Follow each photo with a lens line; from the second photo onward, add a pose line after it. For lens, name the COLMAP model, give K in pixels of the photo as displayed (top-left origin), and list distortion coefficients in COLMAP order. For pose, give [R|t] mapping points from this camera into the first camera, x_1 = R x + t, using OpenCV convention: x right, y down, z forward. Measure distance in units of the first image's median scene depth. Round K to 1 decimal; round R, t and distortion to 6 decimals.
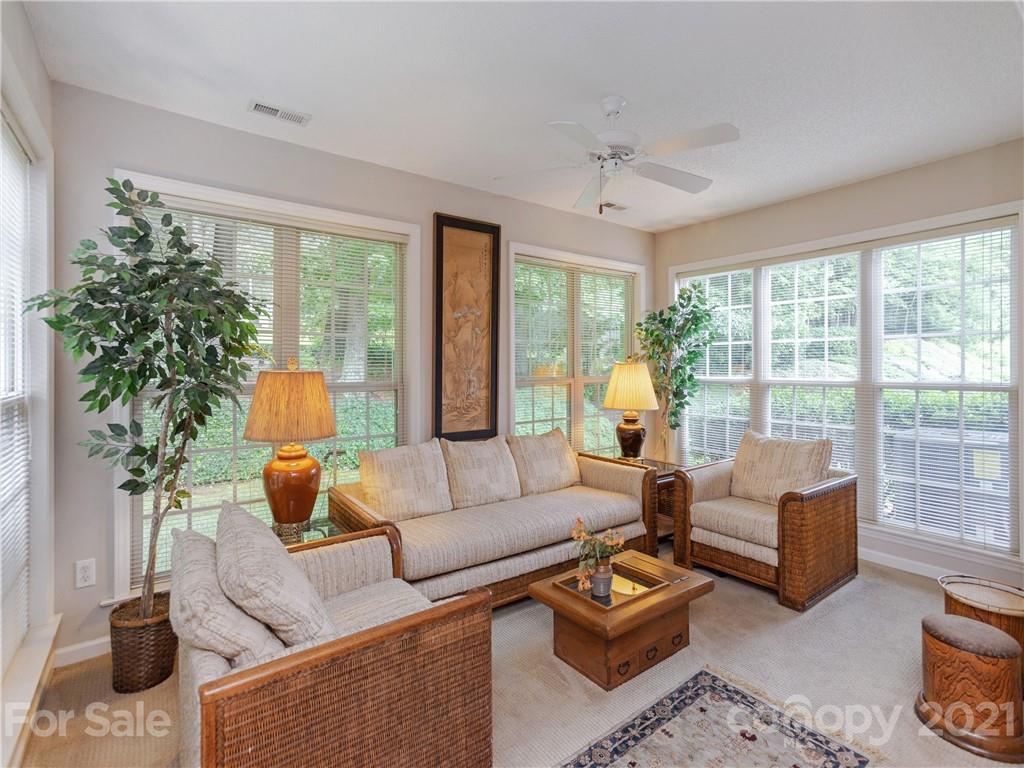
lens RADIAL K [[490.7, 0, 496.5], [0, 490.7, 364.7], [0, 0, 1]] dist [-0.034355, 0.000064]
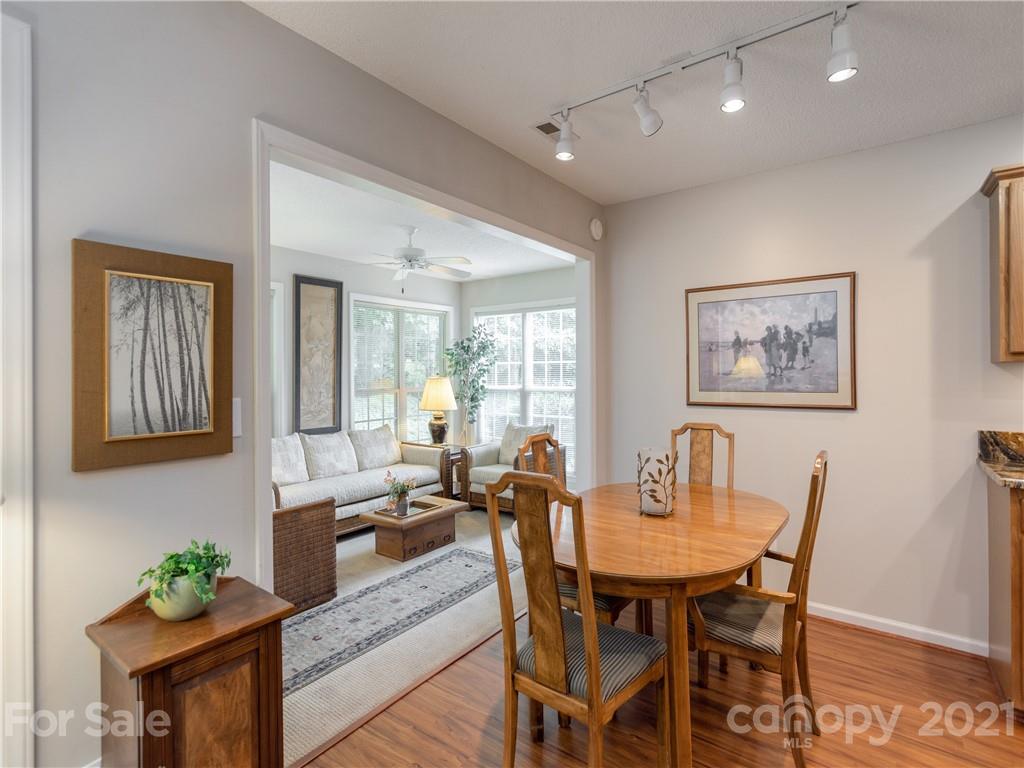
lens RADIAL K [[506.5, 0, 498.7], [0, 506.5, 372.6], [0, 0, 1]] dist [-0.002245, -0.000208]
pose [[0.957070, -0.004861, 0.289817, 0.014068], [0.003977, 0.999985, 0.003638, -0.027141], [-0.289831, -0.002329, 0.957075, -0.540635]]
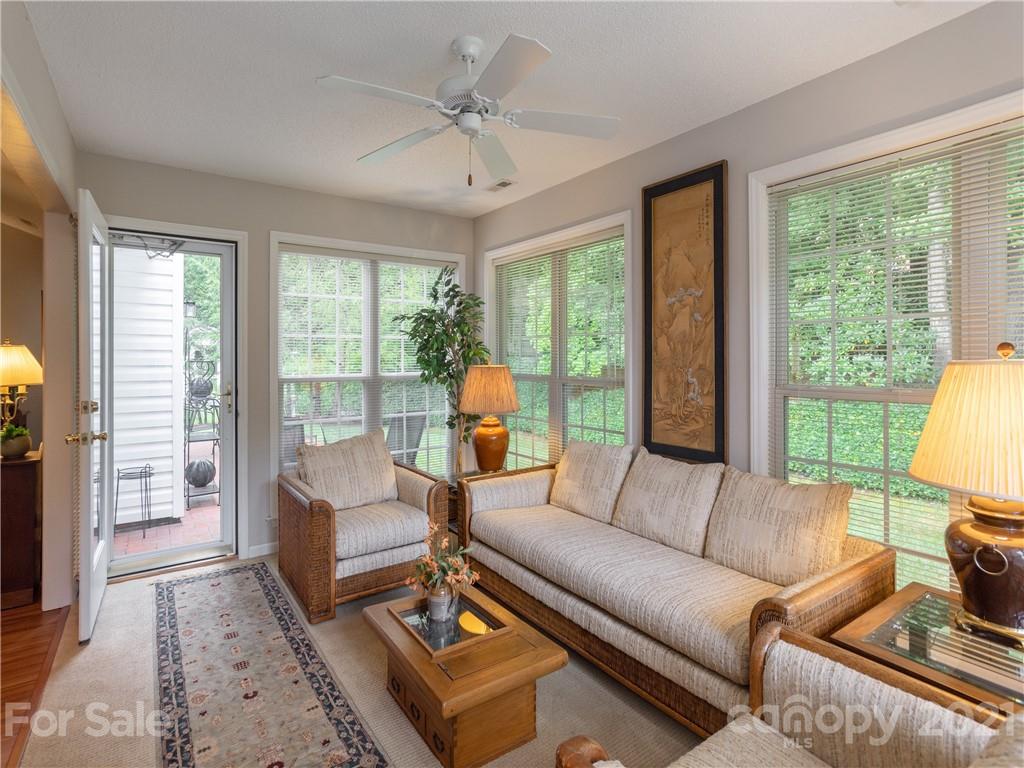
lens RADIAL K [[516.9, 0, 510.7], [0, 516.9, 352.8], [0, 0, 1]] dist [0.001566, 0.000144]
pose [[-0.004504, -0.006810, -0.999967, 0.754091], [0.001541, 0.999976, -0.006817, -0.009120], [0.999989, -0.001572, -0.004494, 0.719938]]
